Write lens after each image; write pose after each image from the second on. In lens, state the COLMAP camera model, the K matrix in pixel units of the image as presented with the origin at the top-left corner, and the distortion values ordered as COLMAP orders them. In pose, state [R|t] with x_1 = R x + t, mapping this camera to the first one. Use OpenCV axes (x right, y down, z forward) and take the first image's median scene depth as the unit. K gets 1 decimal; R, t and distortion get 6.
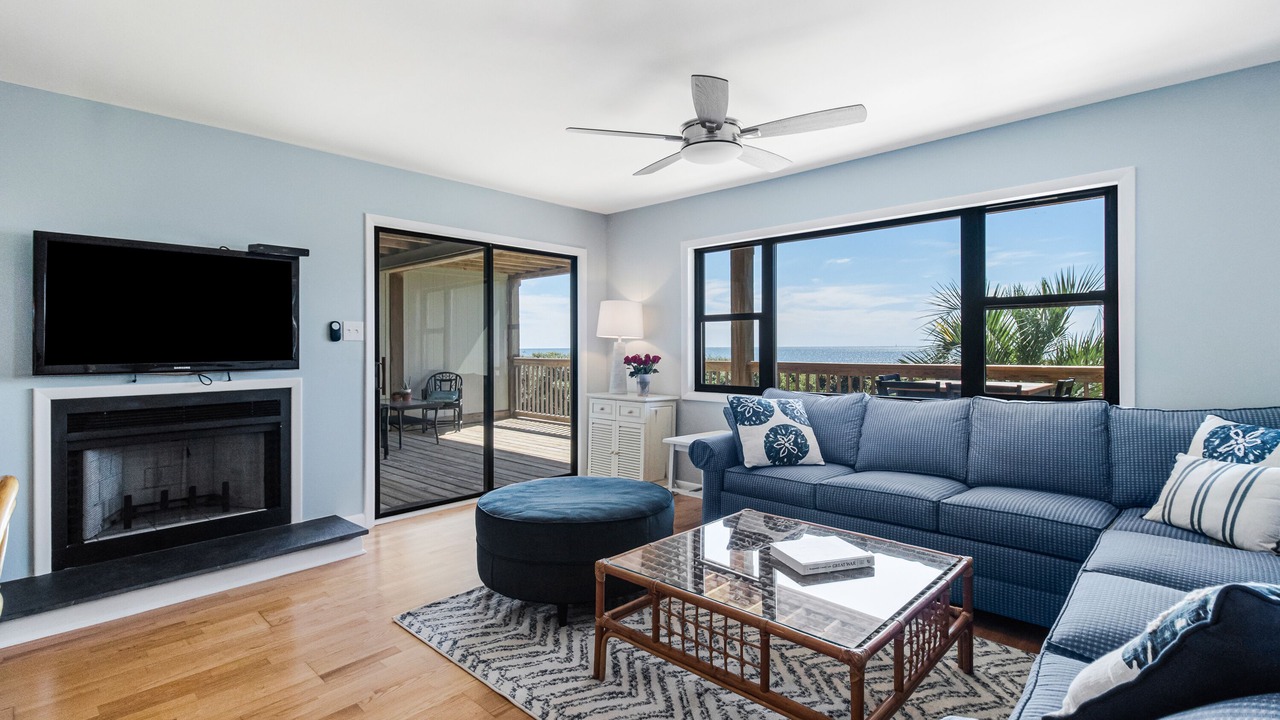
lens RADIAL K [[590.1, 0, 638.1], [0, 590.1, 339.4], [0, 0, 1]] dist [0.012037, -0.000124]
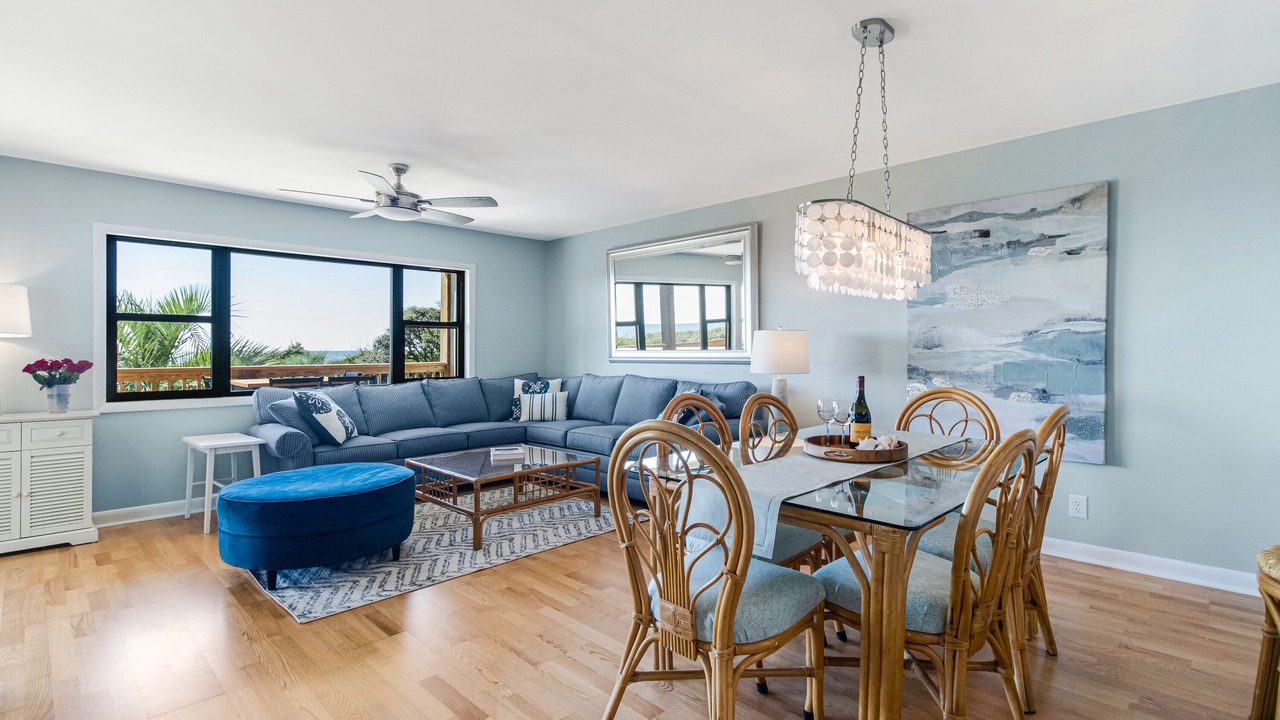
lens RADIAL K [[590.1, 0, 638.1], [0, 590.1, 339.4], [0, 0, 1]] dist [0.012037, -0.000124]
pose [[0.025720, 0.033034, 0.999123, -1.024187], [0.003023, 0.999447, -0.033123, 0.037214], [-0.999665, 0.003872, 0.025606, 0.323398]]
